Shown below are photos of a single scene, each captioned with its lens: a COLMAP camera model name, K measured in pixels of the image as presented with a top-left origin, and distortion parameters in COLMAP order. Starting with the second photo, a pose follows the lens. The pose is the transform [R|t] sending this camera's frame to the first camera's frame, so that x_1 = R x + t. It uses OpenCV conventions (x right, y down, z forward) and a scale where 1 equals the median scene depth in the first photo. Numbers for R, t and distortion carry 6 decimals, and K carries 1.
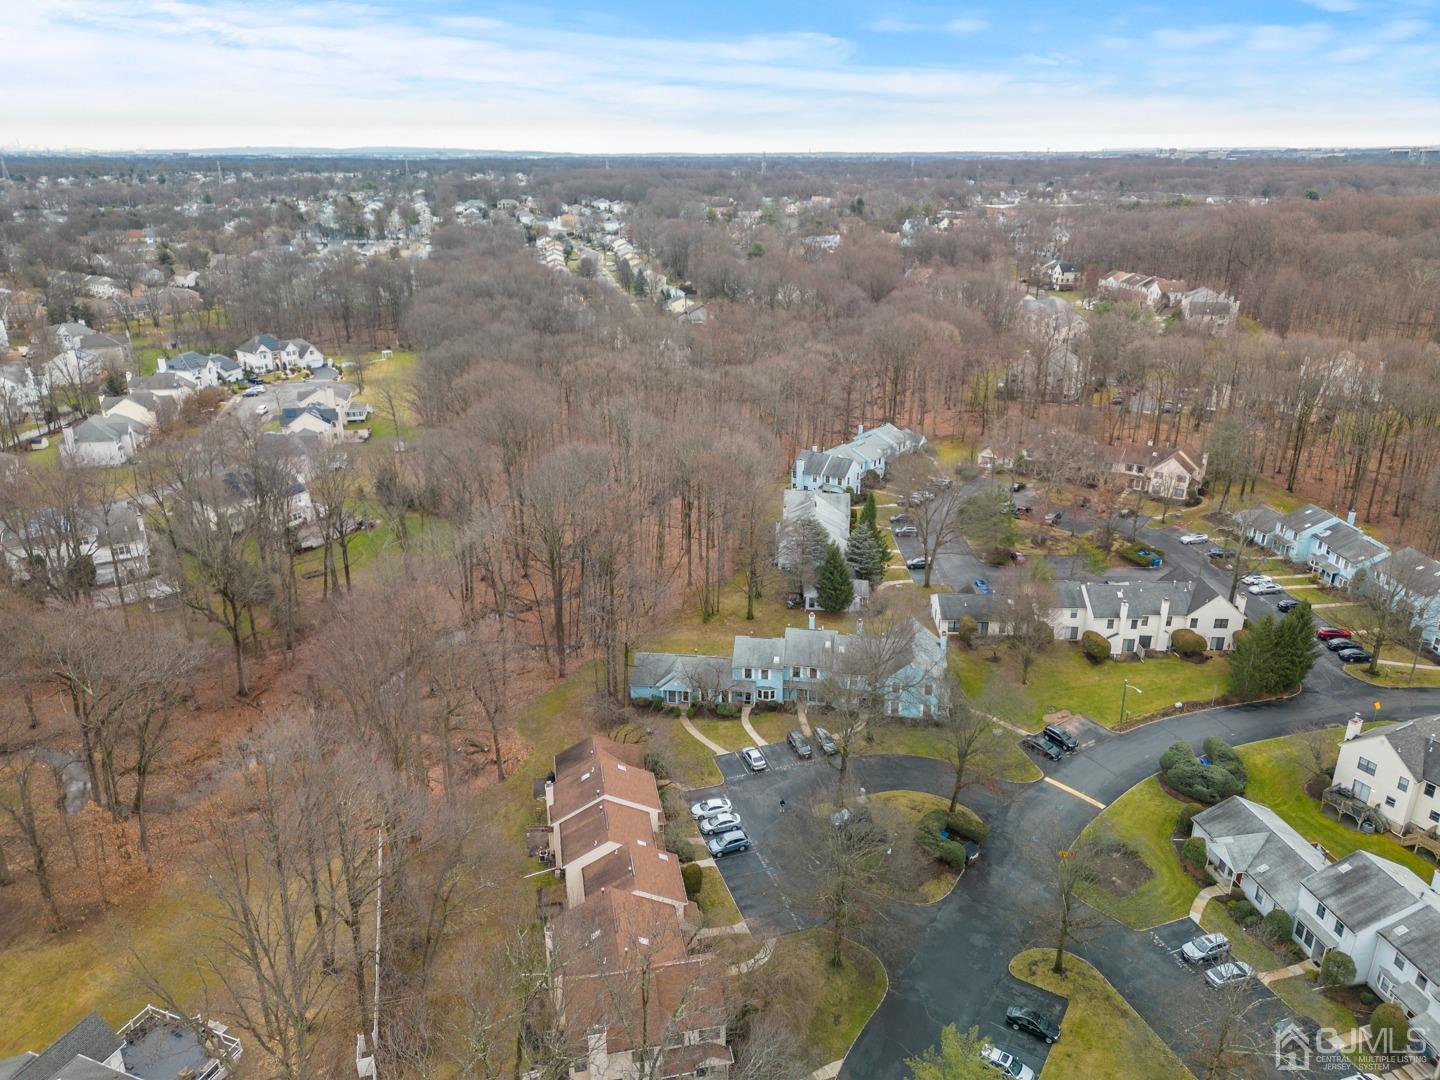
lens RADIAL K [[1000.0, 0, 737.6], [0, 1000.0, 536.9], [0, 0, 1]] dist [0.008211, 0.004131]
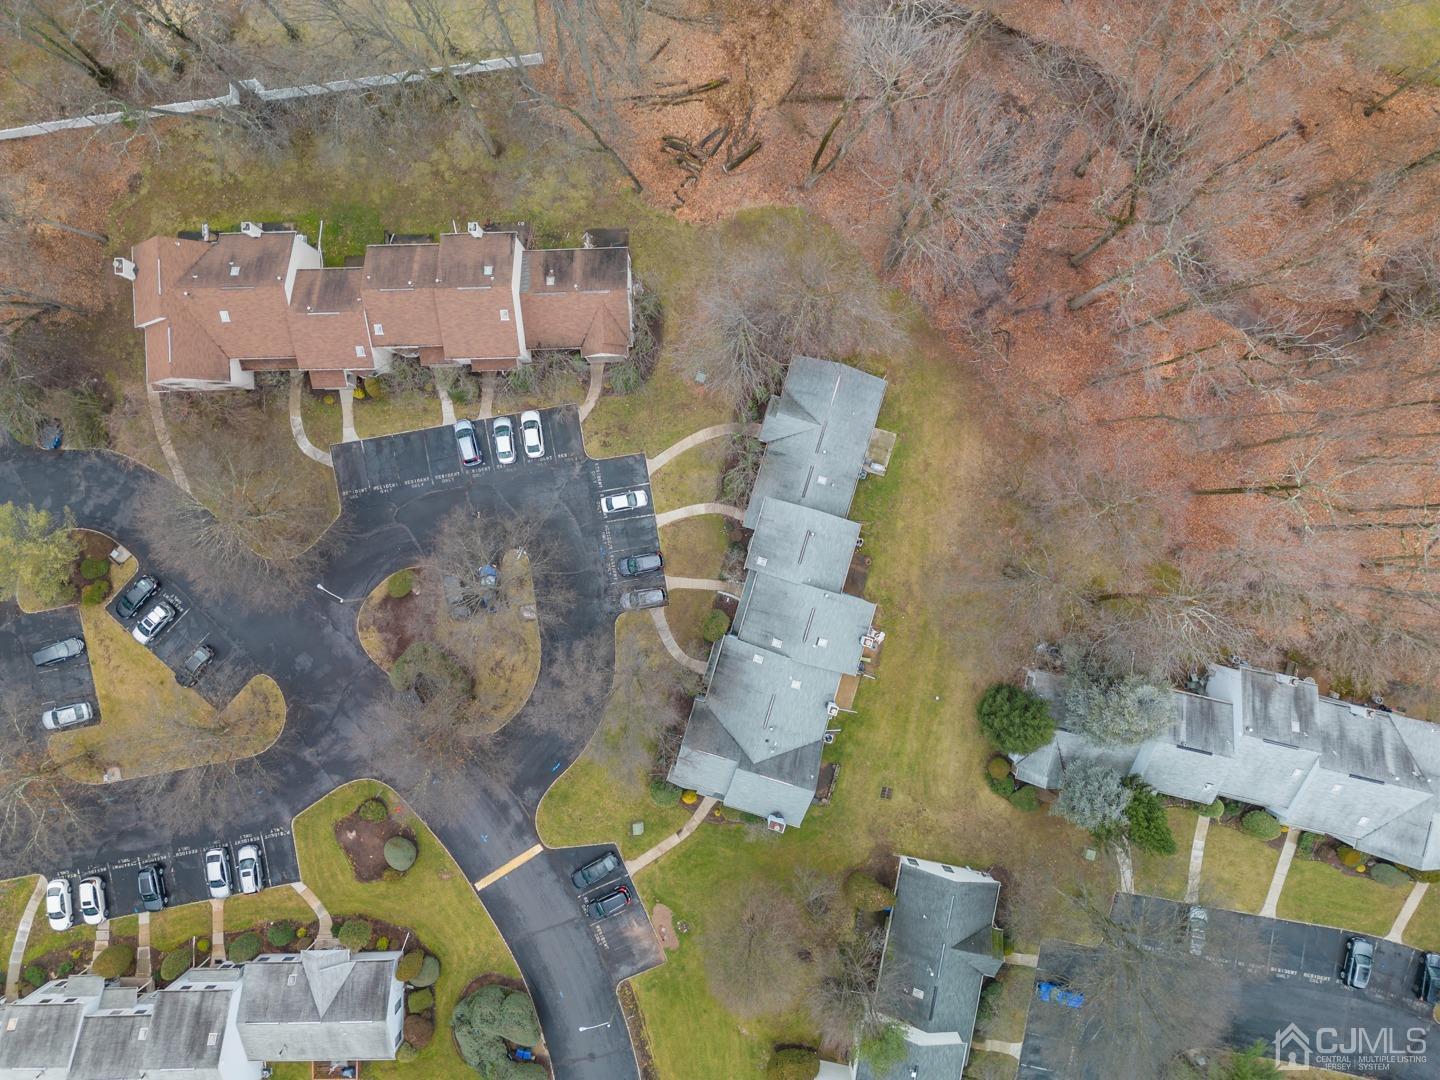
lens RADIAL K [[1000.0, 0, 737.6], [0, 1000.0, 536.9], [0, 0, 1]] dist [0.008211, 0.004131]
pose [[-0.180114, 0.983541, -0.014363, 0.036333], [-0.352454, -0.050898, 0.934444, -0.519831], [0.918333, 0.173369, 0.355820, 0.739475]]
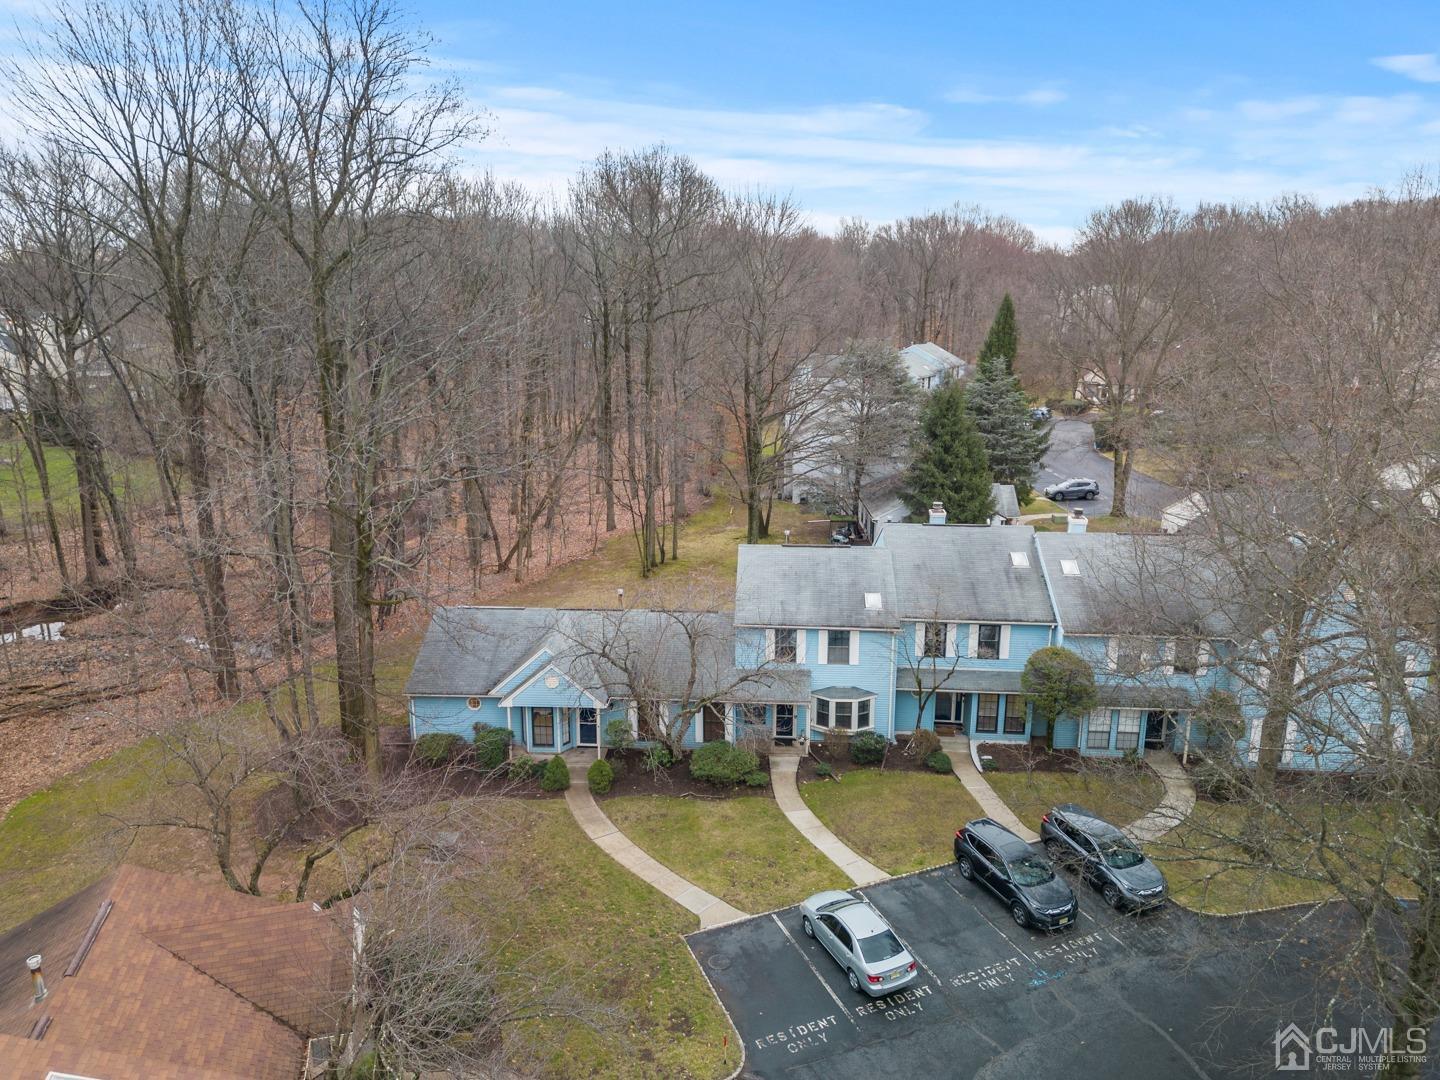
lens RADIAL K [[1000.0, 0, 737.6], [0, 1000.0, 536.9], [0, 0, 1]] dist [0.008211, 0.004131]
pose [[0.997679, -0.015497, 0.066309, -0.025083], [0.023196, 0.992865, -0.116964, 0.139413], [-0.064024, 0.118231, 0.990920, 0.688005]]
